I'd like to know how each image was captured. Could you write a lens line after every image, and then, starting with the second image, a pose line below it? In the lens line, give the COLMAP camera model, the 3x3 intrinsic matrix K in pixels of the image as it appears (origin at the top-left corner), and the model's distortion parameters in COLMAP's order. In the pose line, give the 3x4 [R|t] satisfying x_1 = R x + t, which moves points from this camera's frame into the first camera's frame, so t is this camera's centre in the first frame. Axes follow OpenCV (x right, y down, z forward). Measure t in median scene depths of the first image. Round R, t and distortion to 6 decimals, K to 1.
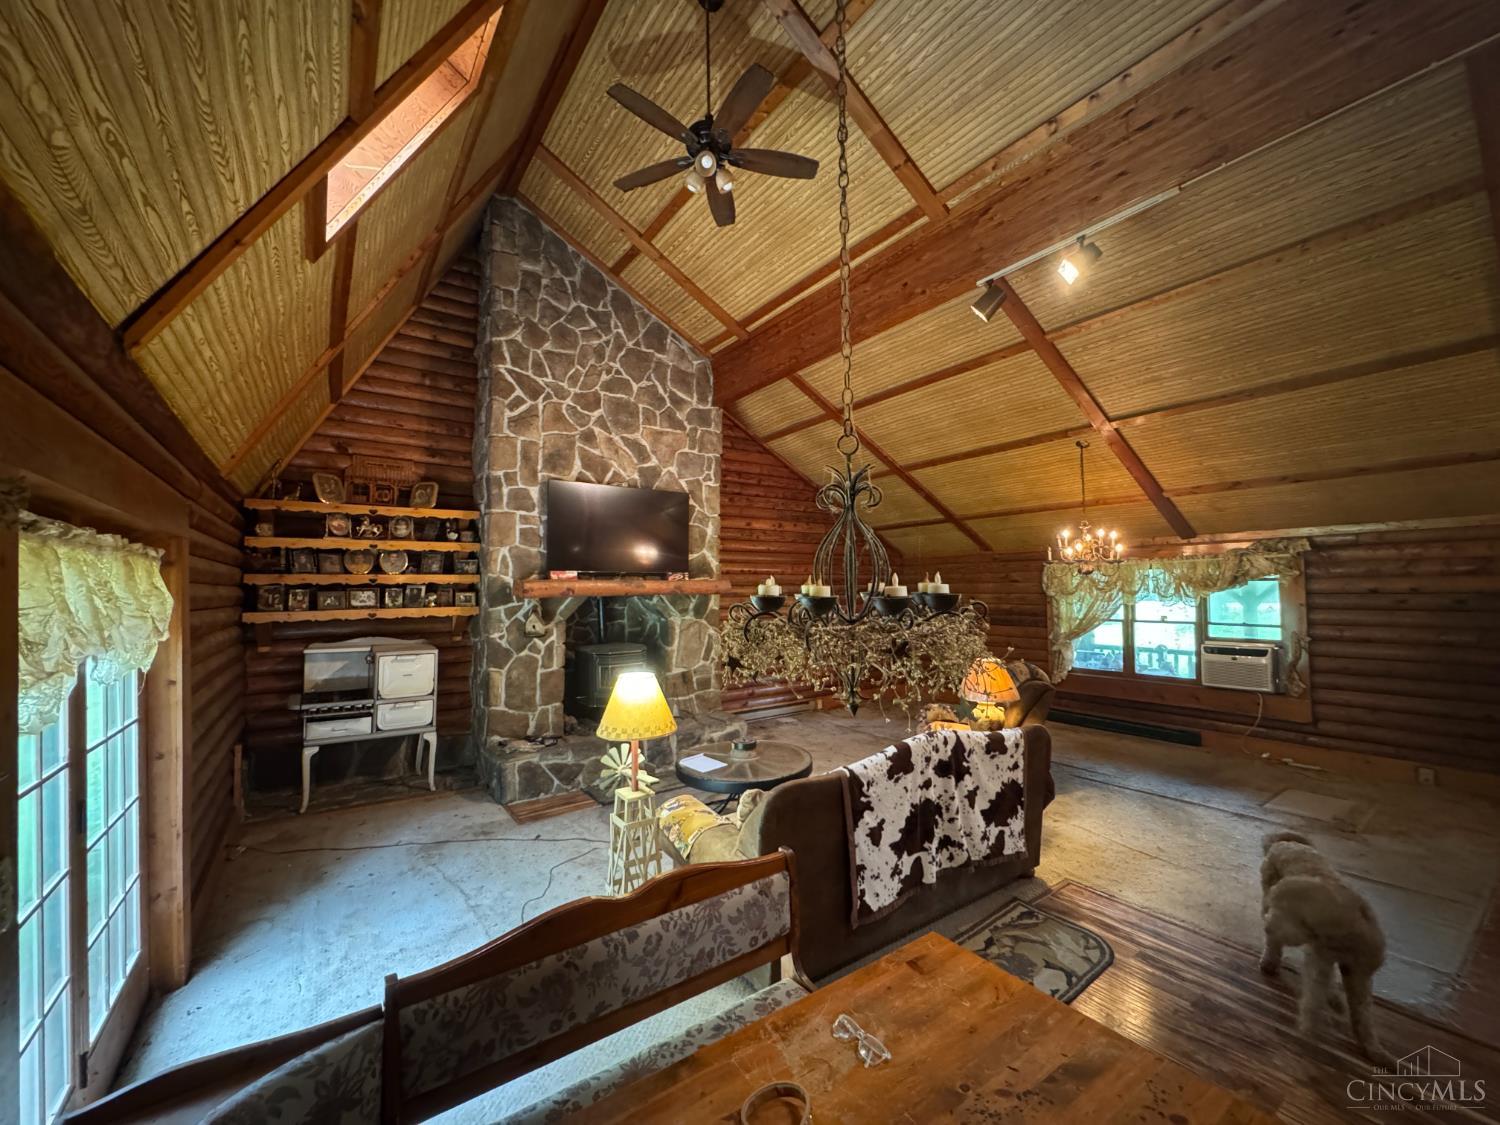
lens RADIAL K [[599.5, 0, 748.2], [0, 599.5, 559.8], [0, 0, 1]] dist [-0.006795, -0.000015]
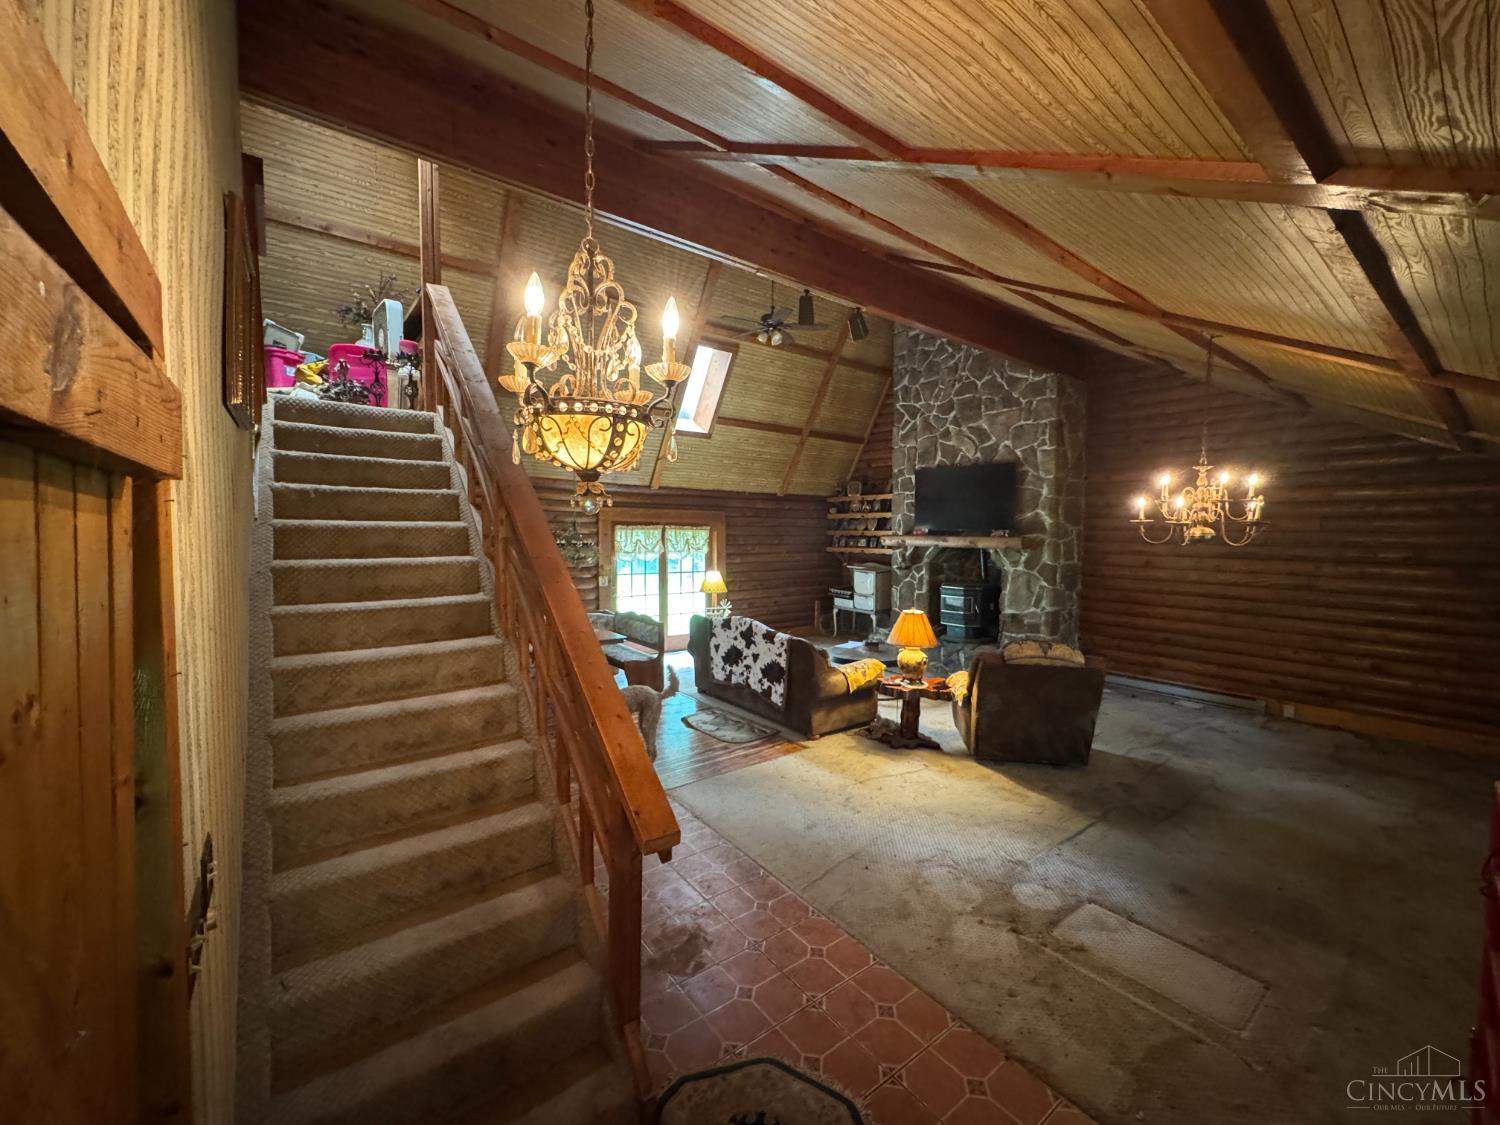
lens RADIAL K [[599.5, 0, 748.2], [0, 599.5, 559.8], [0, 0, 1]] dist [-0.006795, -0.000015]
pose [[0.035154, 0.060461, -0.997551, 1.216519], [0.038338, 0.997352, 0.061800, -0.014641], [0.998646, -0.040417, 0.032743, 0.504840]]
